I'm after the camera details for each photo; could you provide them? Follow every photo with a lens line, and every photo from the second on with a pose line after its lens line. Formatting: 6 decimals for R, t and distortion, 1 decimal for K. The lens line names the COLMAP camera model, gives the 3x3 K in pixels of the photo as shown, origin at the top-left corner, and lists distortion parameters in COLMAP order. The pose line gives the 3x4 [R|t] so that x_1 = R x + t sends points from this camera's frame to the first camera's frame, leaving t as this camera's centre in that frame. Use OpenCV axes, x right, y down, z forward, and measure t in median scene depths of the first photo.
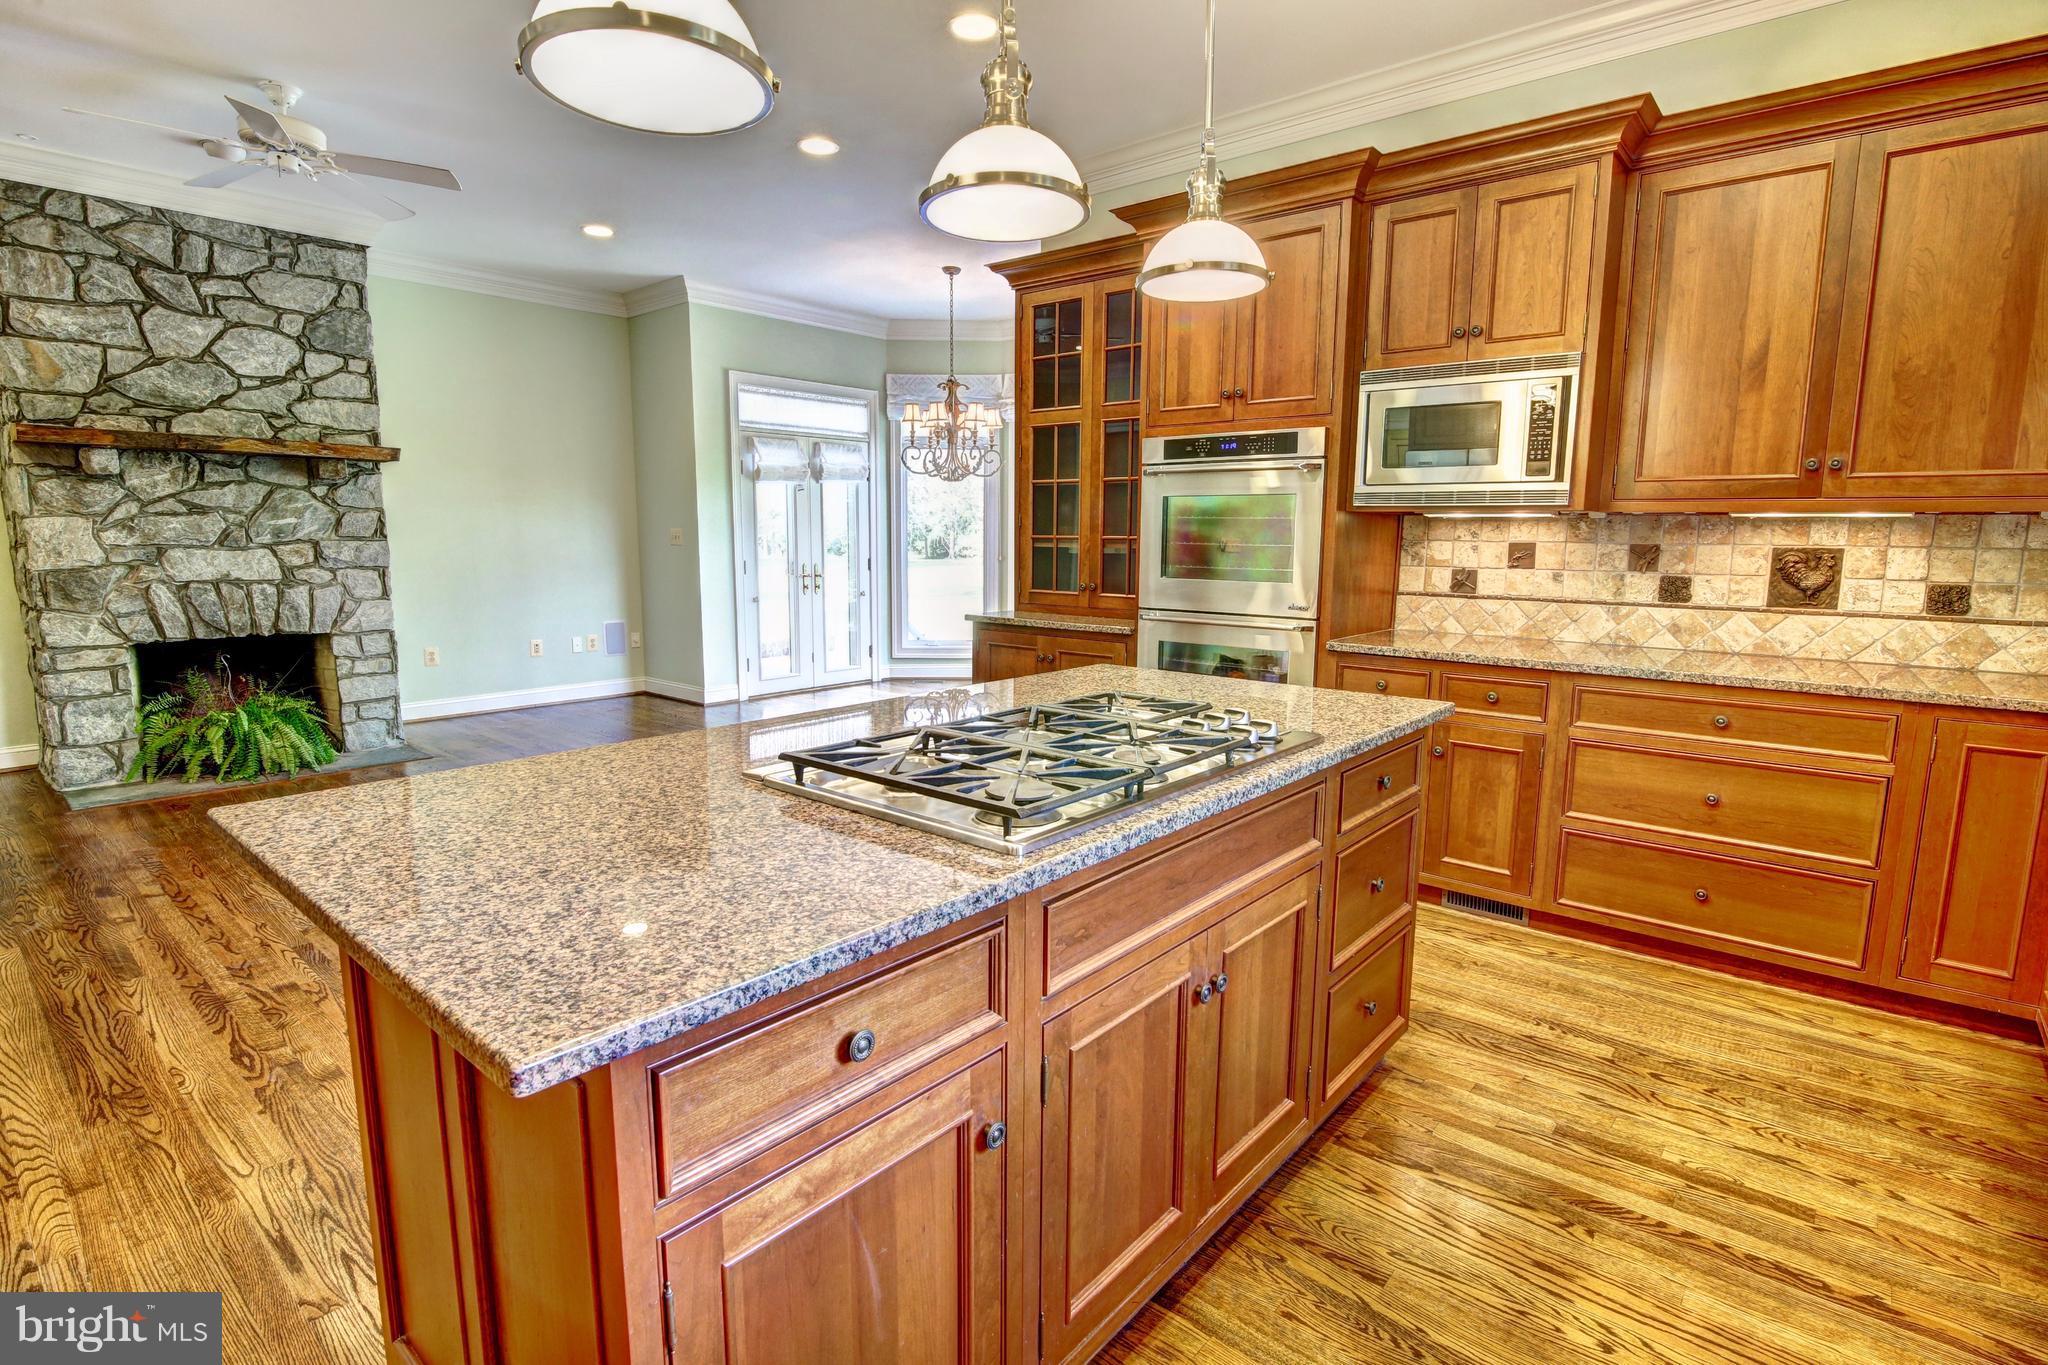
lens RADIAL K [[999.2, 0, 1030.7], [0, 999.2, 677.9], [0, 0, 1]] dist [-0.001564, 0.000223]
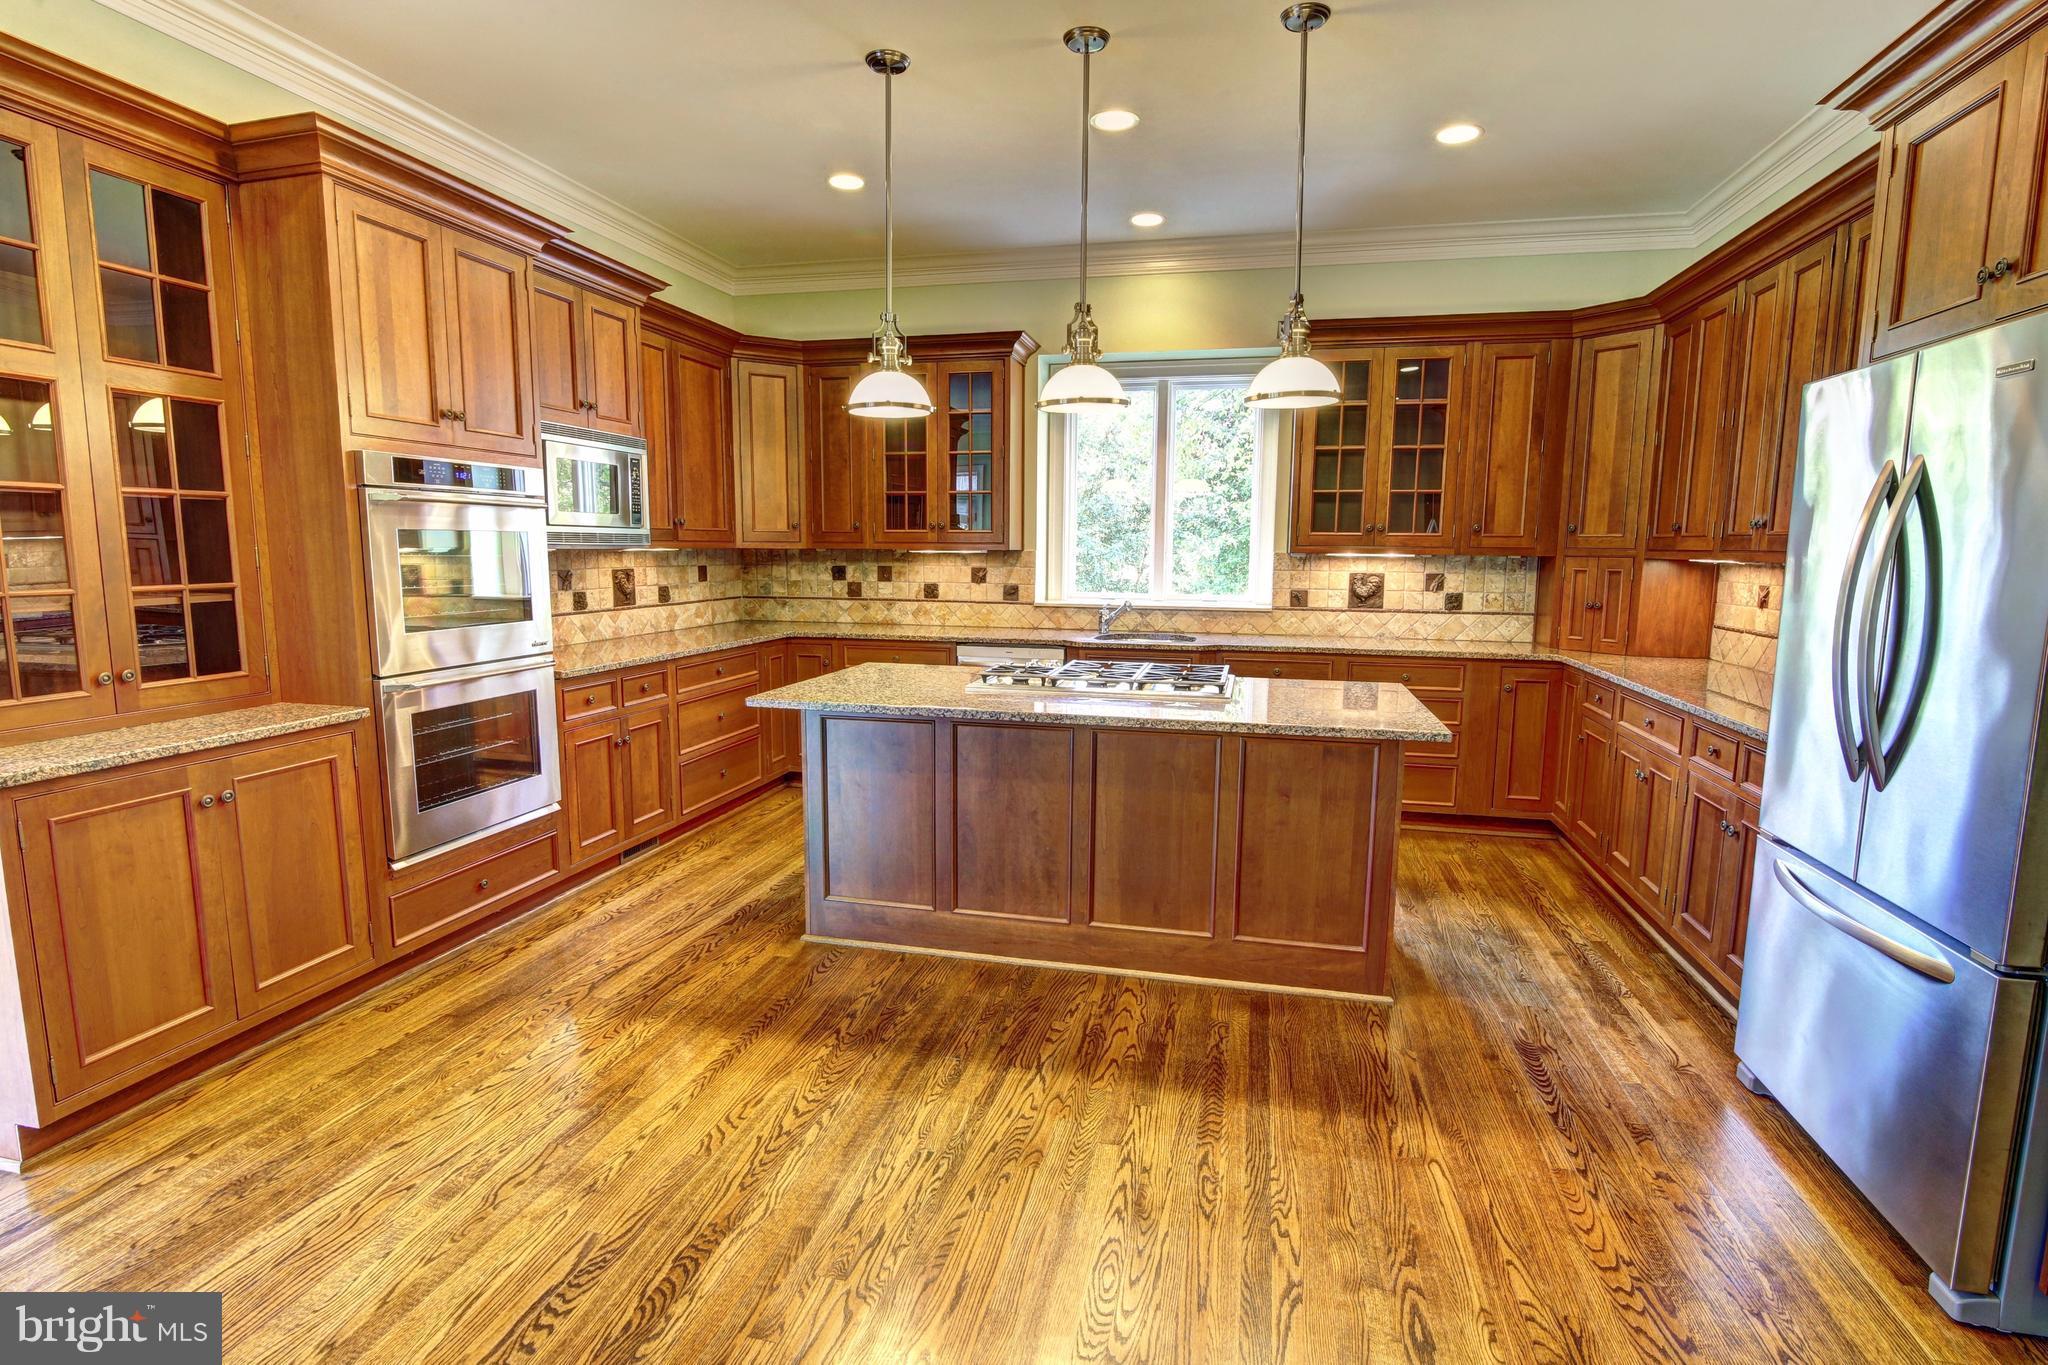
lens RADIAL K [[999.2, 0, 1026.6], [0, 999.2, 678.6], [0, 0, 1]] dist [-0.001564, 0.000223]
pose [[-0.455847, -0.123854, 0.881399, -0.999455], [0.129947, 0.970399, 0.203566, -0.207737], [-0.880521, 0.207330, -0.426259, 1.180329]]
